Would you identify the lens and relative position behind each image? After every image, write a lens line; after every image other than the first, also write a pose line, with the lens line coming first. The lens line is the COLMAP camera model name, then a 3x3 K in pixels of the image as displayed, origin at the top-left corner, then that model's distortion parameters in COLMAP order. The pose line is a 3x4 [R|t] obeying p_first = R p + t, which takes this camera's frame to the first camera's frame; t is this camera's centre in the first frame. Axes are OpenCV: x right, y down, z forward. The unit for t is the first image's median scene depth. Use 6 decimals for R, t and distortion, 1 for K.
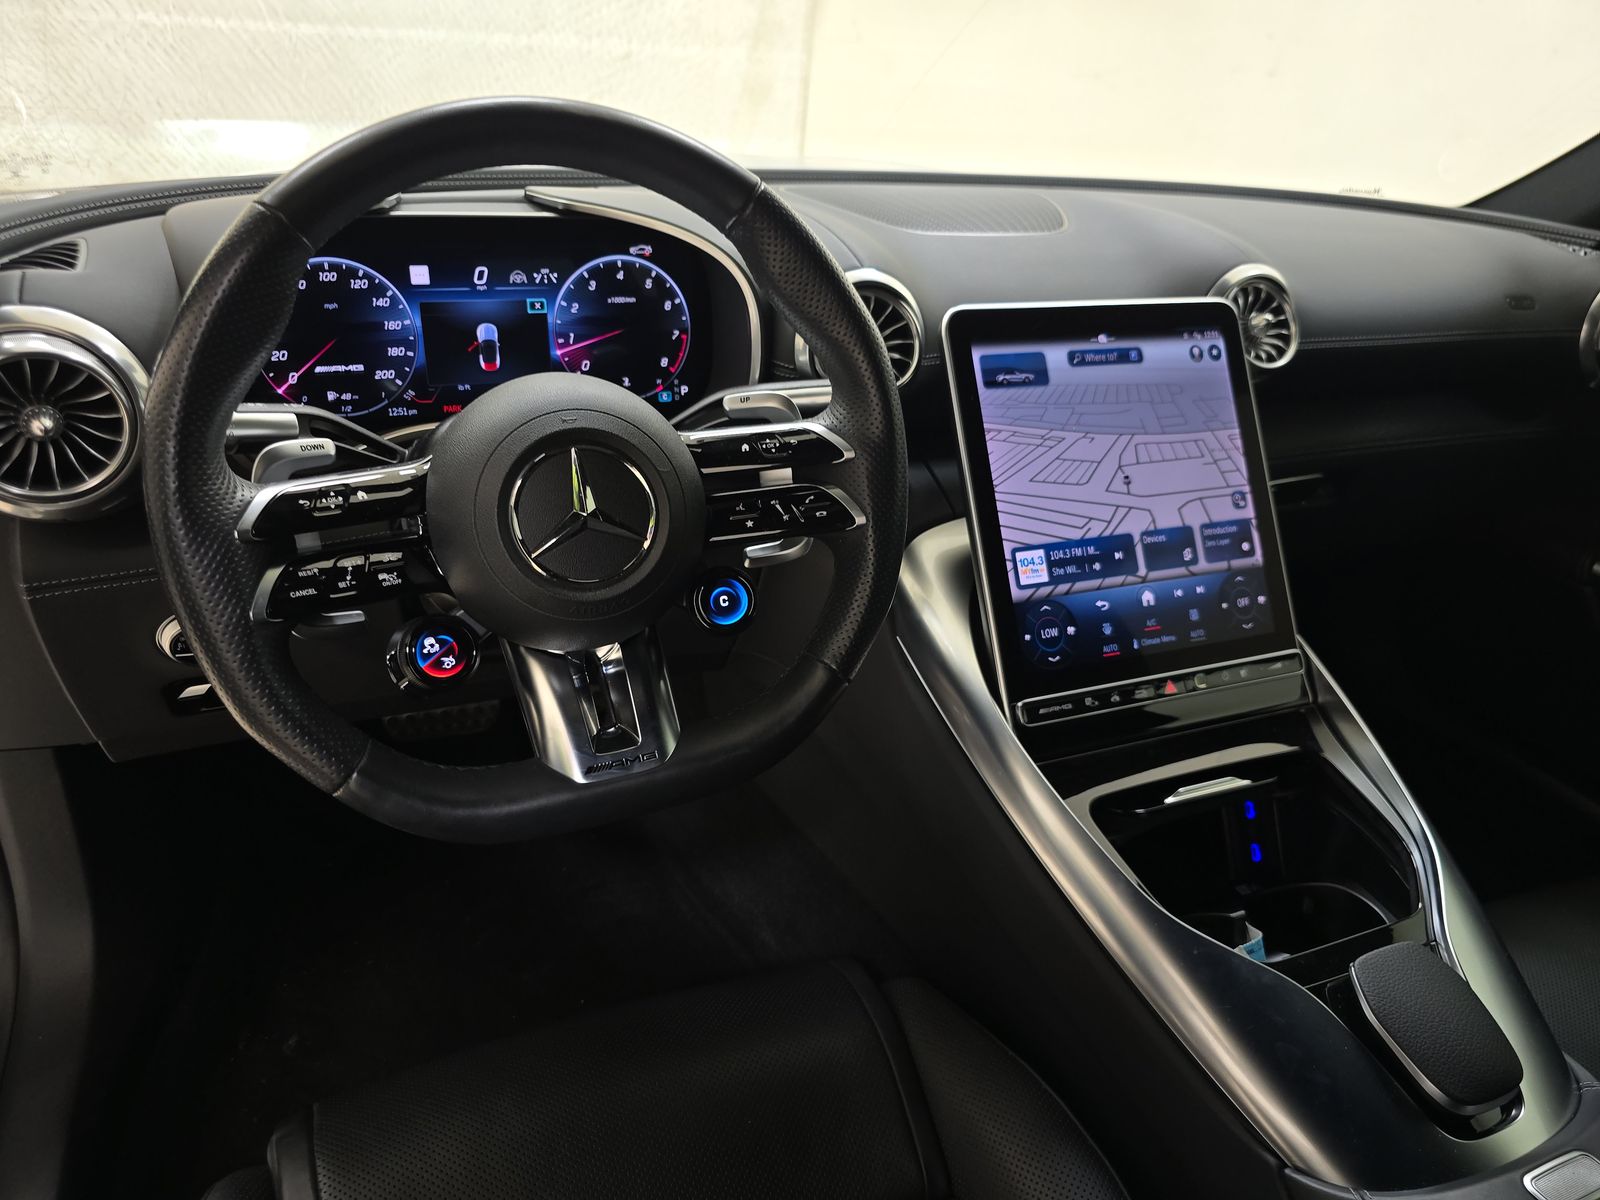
lens RADIAL K [[1089.1, 0, 793.6], [0, 1089.1, 592.8], [0, 0, 1]] dist [0.023004, -0.038566]
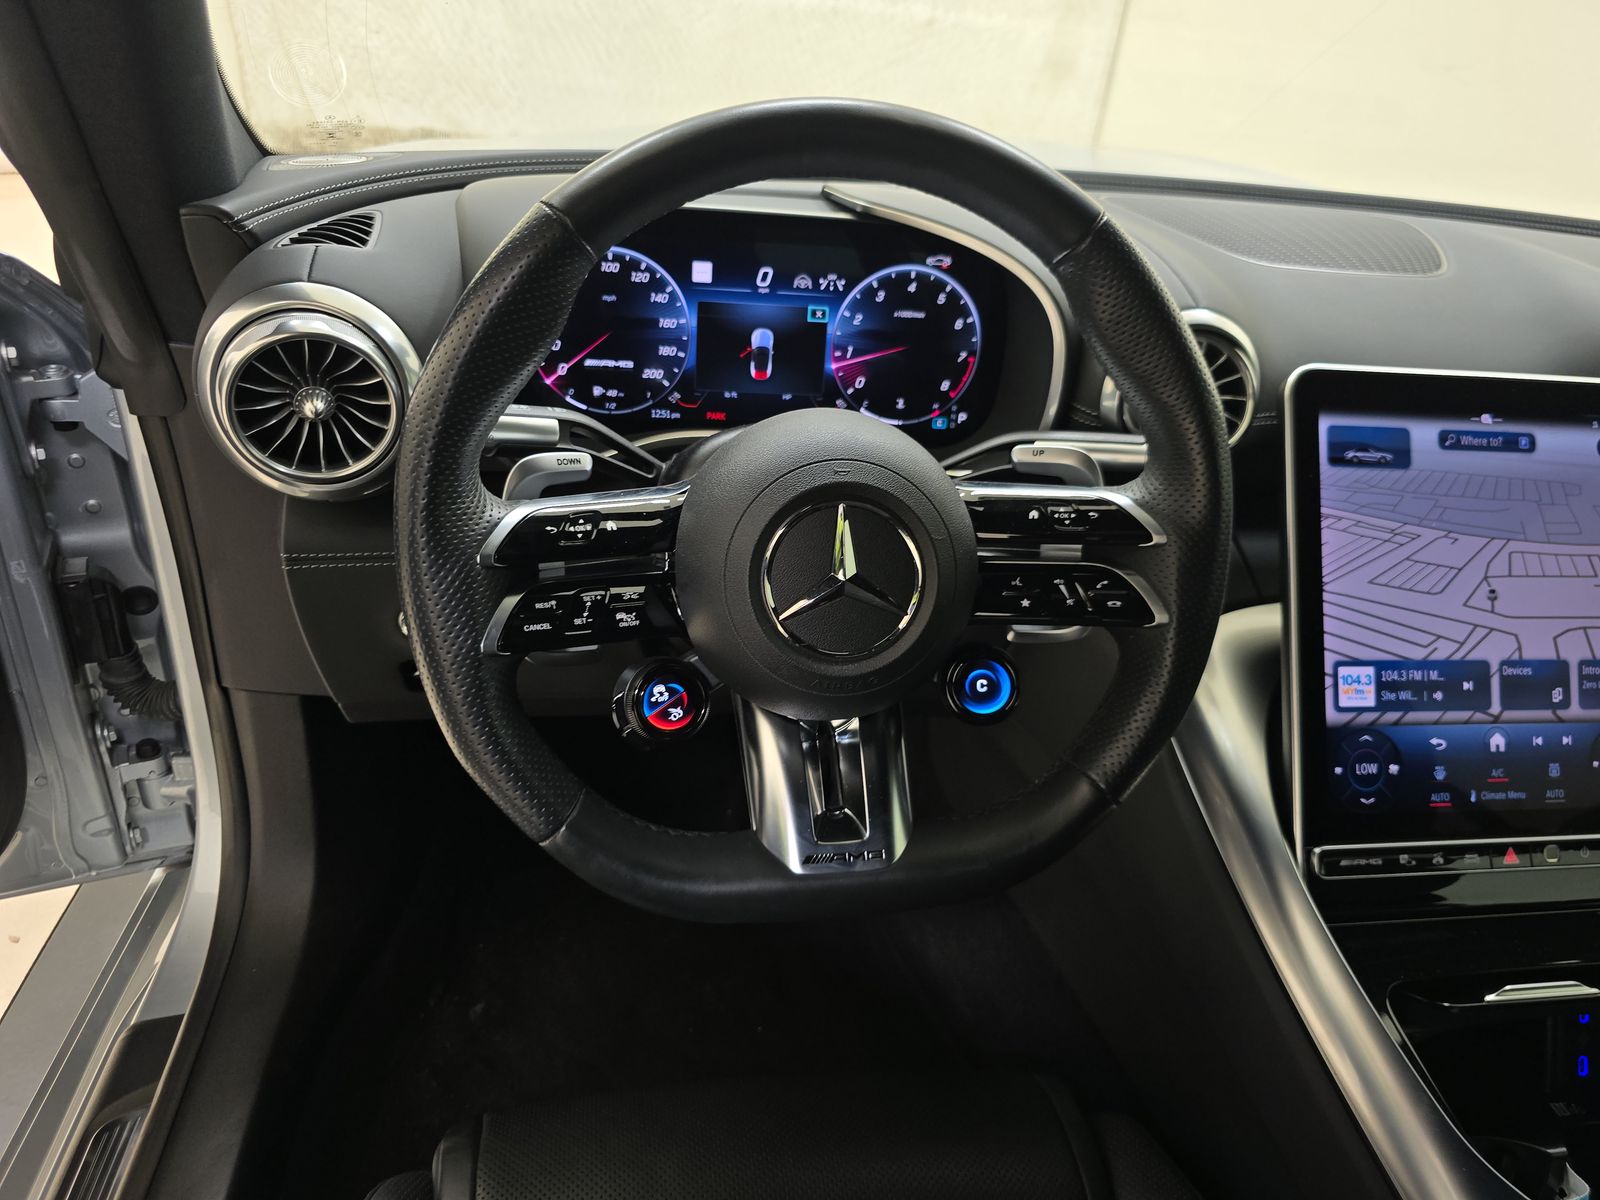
lens RADIAL K [[1089.1, 0, 793.6], [0, 1089.1, 592.8], [0, 0, 1]] dist [0.023004, -0.038566]
pose [[0.969489, 0.143260, -0.198917, -0.041469], [-0.138528, 0.989645, 0.037583, -0.066403], [0.202241, -0.008881, 0.979295, 0.098435]]
